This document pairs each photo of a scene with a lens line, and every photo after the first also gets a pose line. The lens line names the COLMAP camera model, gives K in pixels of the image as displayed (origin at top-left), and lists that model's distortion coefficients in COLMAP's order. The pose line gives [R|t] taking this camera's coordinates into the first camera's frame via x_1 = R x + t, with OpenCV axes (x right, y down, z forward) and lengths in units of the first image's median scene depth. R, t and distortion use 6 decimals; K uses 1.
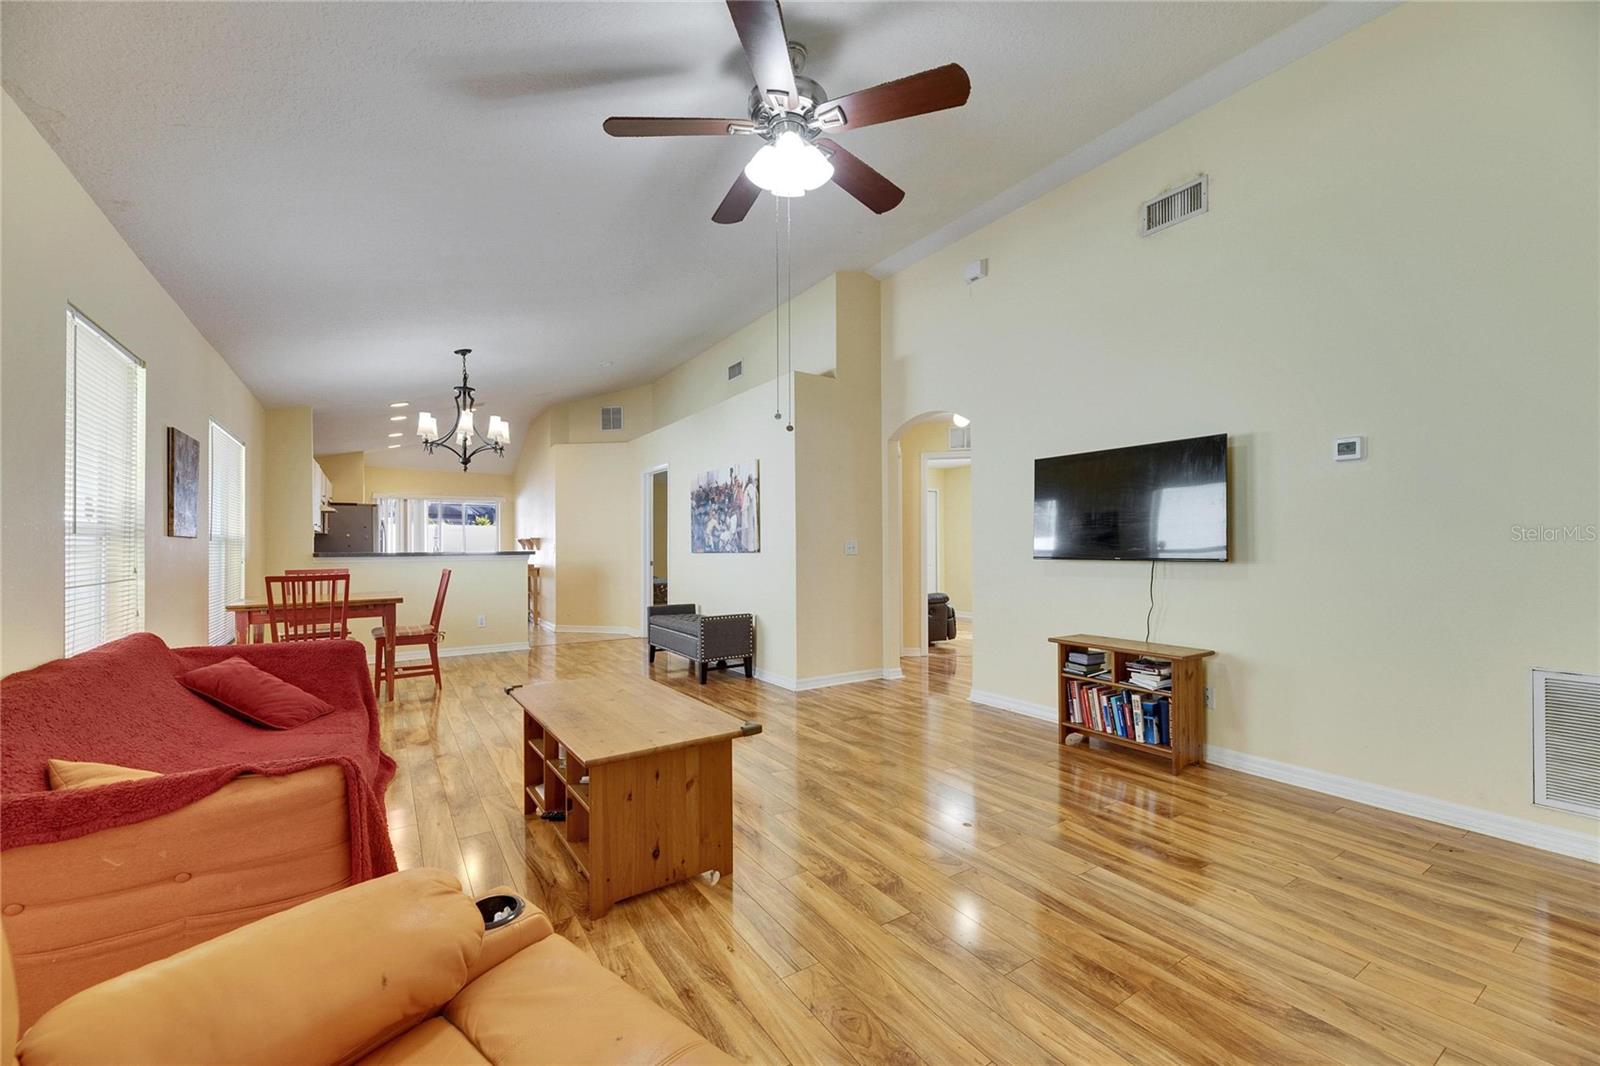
lens RADIAL K [[643.5, 0, 802.1], [0, 643.5, 543.2], [0, 0, 1]] dist [0.010729, -0.005389]
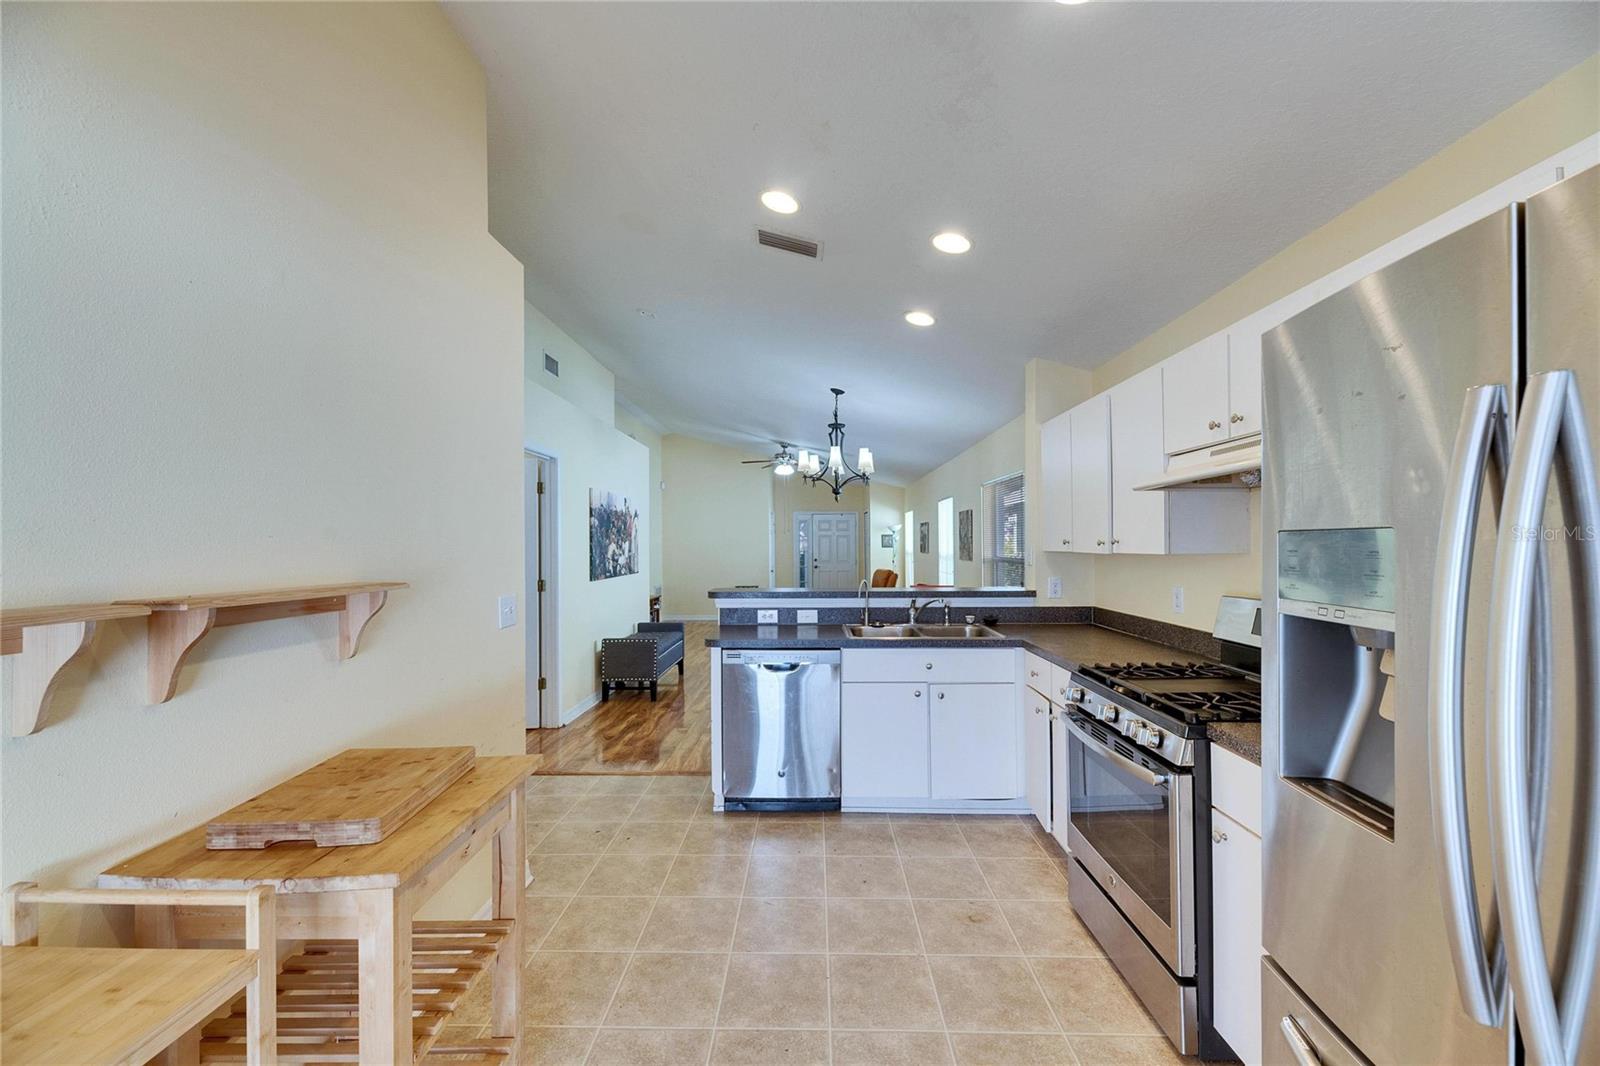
lens RADIAL K [[640.0, 0, 800.6], [0, 640.0, 542.5], [0, 0, 1]] dist [0.003574, -0.000368]
pose [[-0.824759, 0.011279, 0.565371, -1.553955], [0.005610, 0.999915, -0.011764, -0.042463], [-0.565456, -0.006531, -0.824753, 2.764085]]
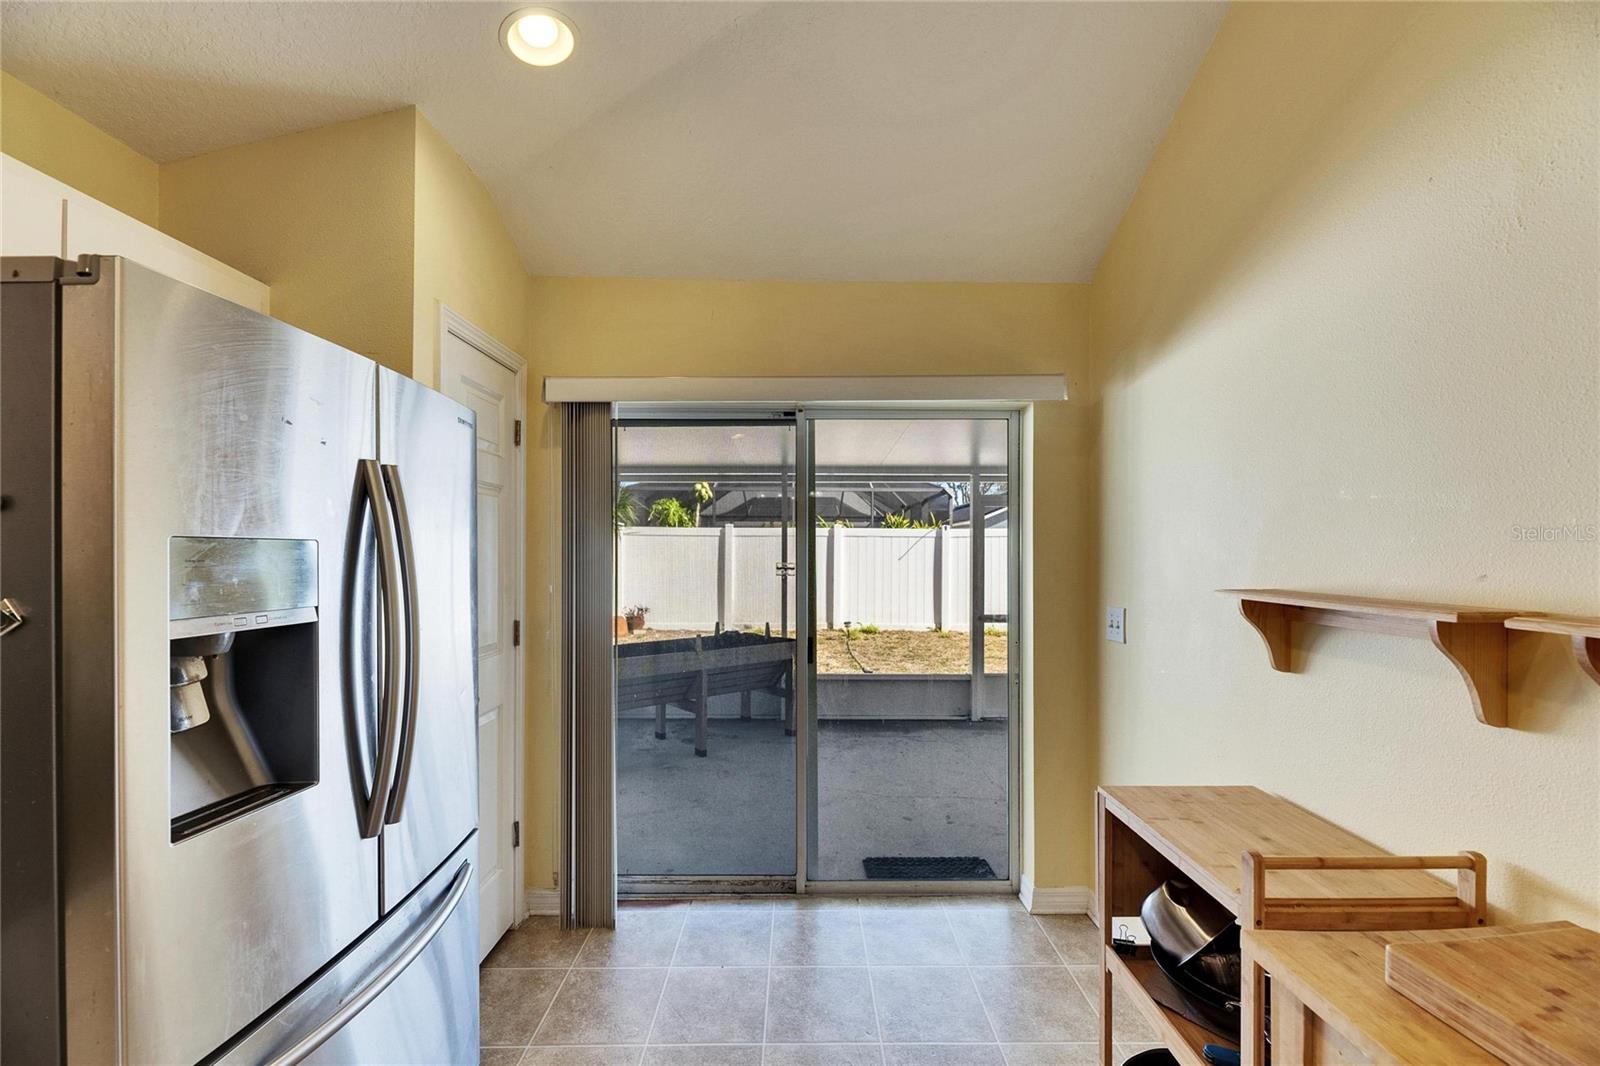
lens RADIAL K [[646.1, 0, 802.0], [0, 646.1, 552.1], [0, 0, 1]] dist [0.013606, -0.005713]
pose [[0.839661, 0.005438, -0.543083, -1.249850], [-0.002108, 0.999975, 0.006754, -0.046177], [0.543106, -0.004526, 0.839652, 2.329215]]
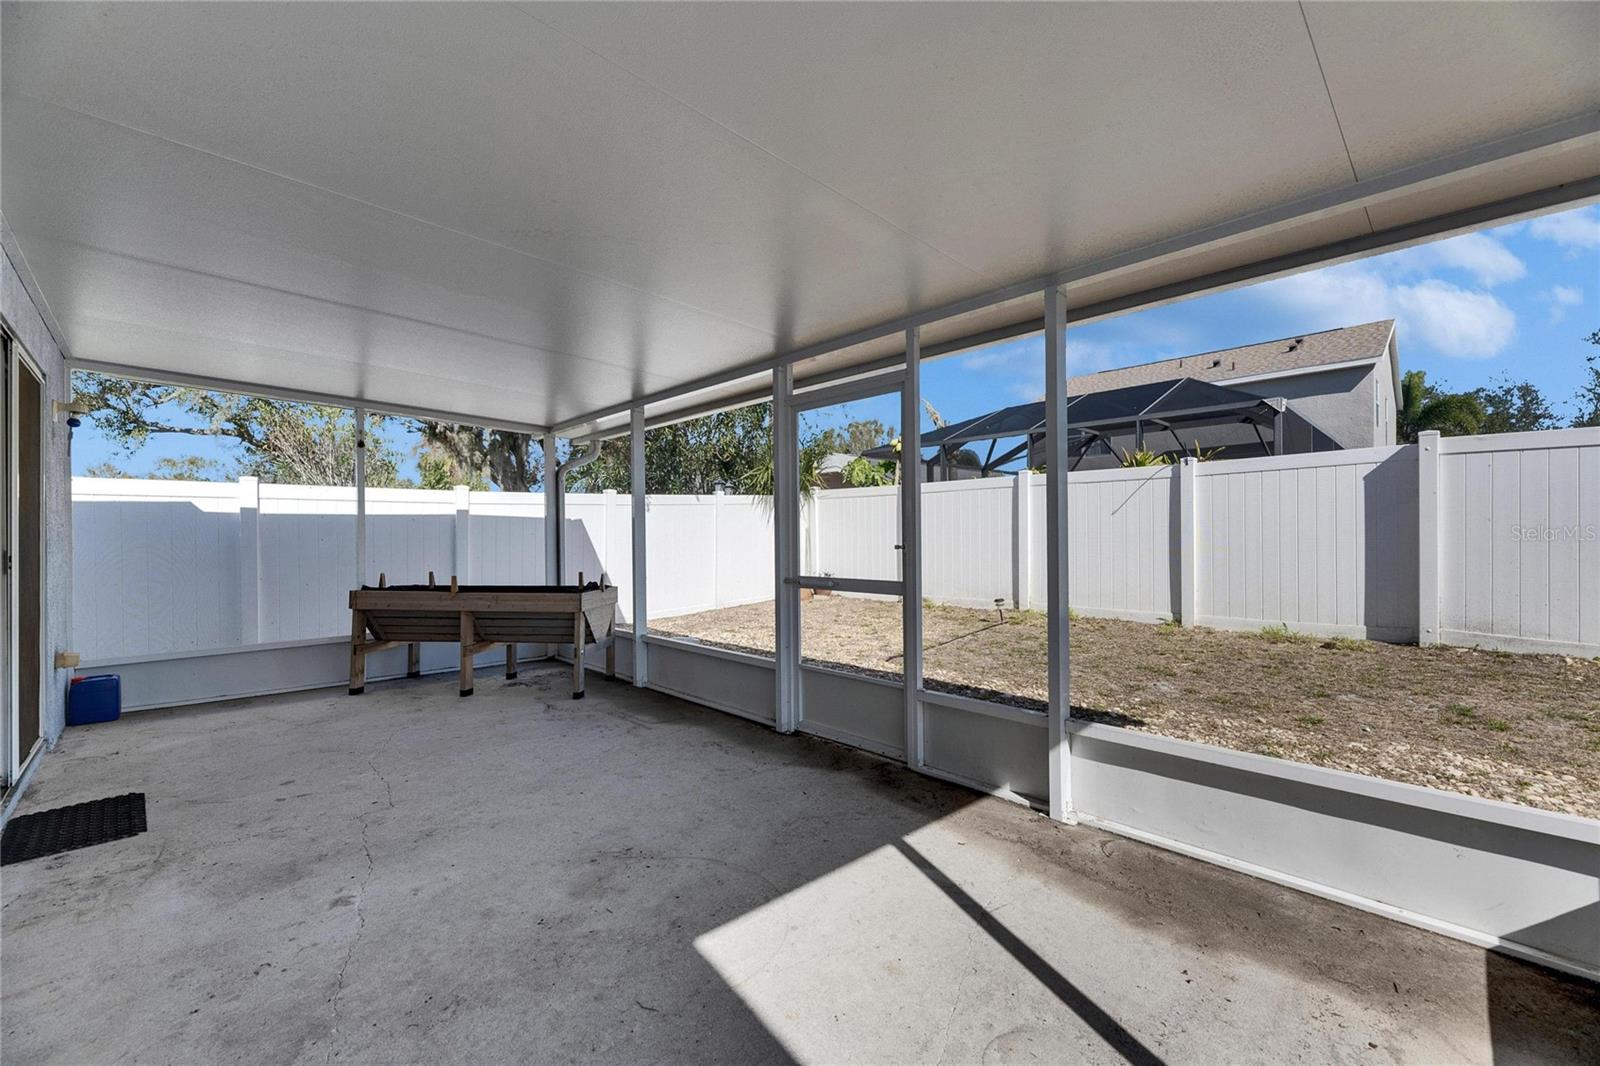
lens RADIAL K [[643.5, 0, 802.1], [0, 643.5, 543.2], [0, 0, 1]] dist [0.010729, -0.005389]
pose [[0.195634, 0.014575, -0.980569, -0.709791], [0.013491, 0.999755, 0.017552, 0.046255], [0.980584, -0.016663, 0.195389, 3.705697]]
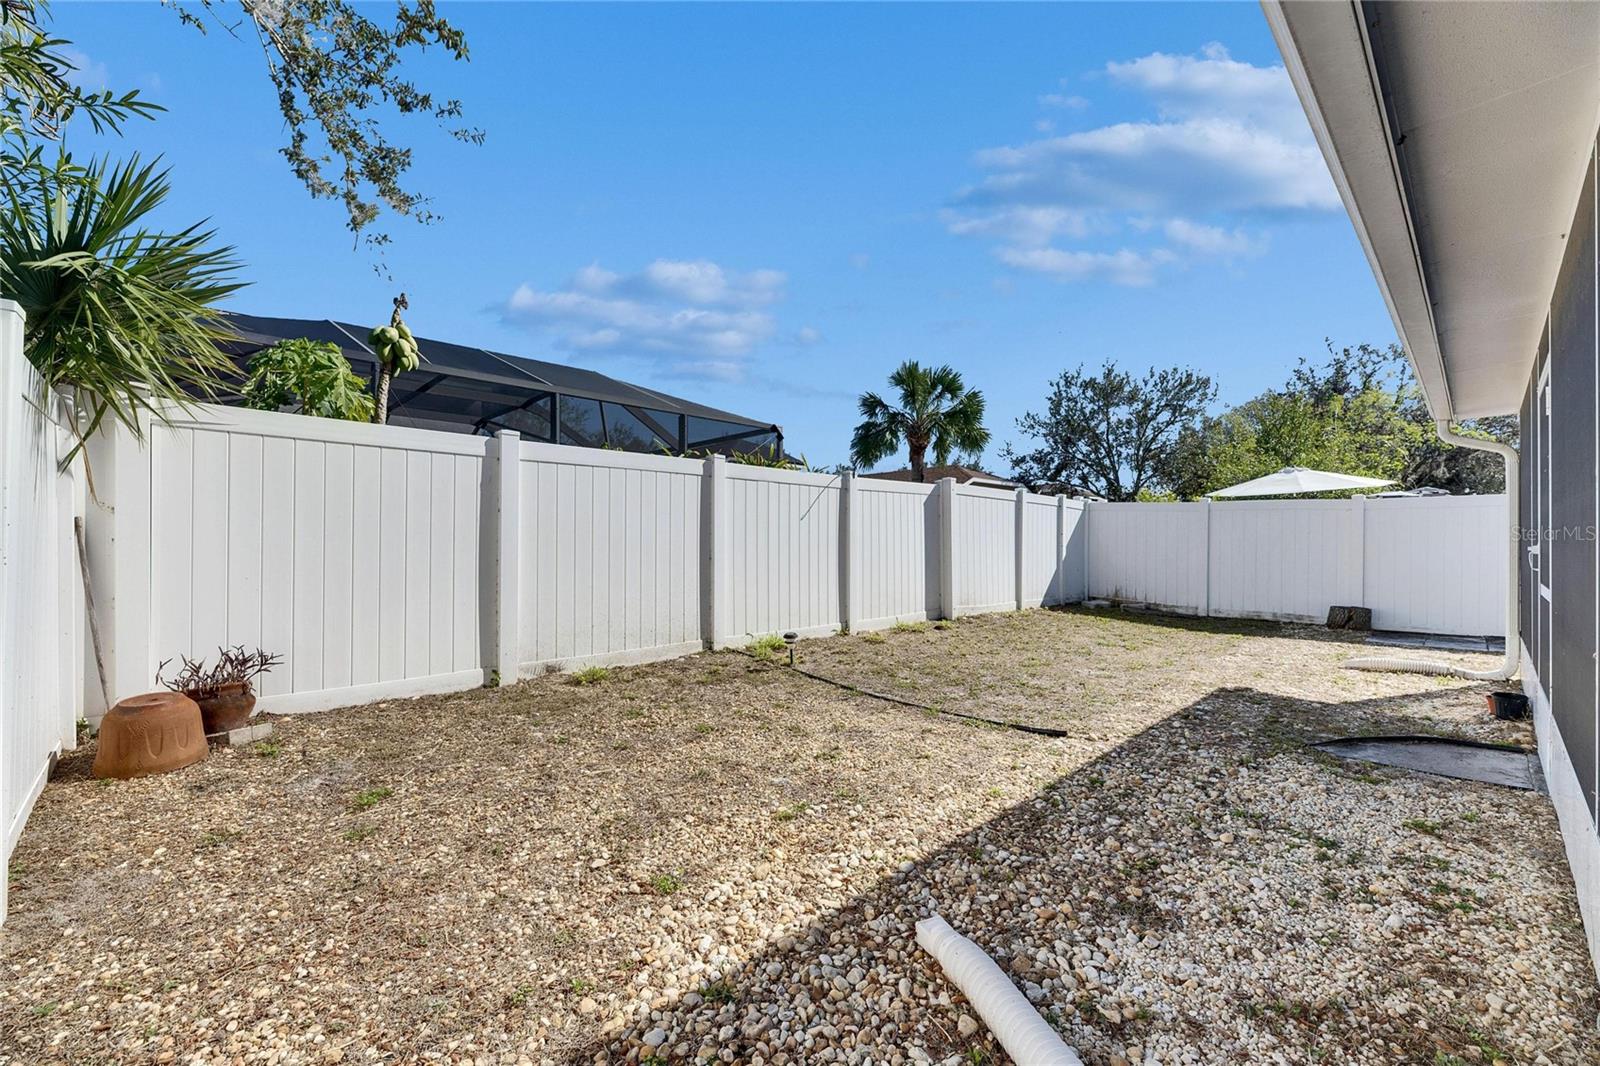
lens RADIAL K [[643.5, 0, 802.1], [0, 643.5, 543.2], [0, 0, 1]] dist [0.010729, -0.005389]
pose [[0.983605, 0.000628, 0.180337, -2.785100], [-0.001198, 0.999995, 0.003049, 0.058730], [-0.180334, -0.003216, 0.983600, 3.297683]]
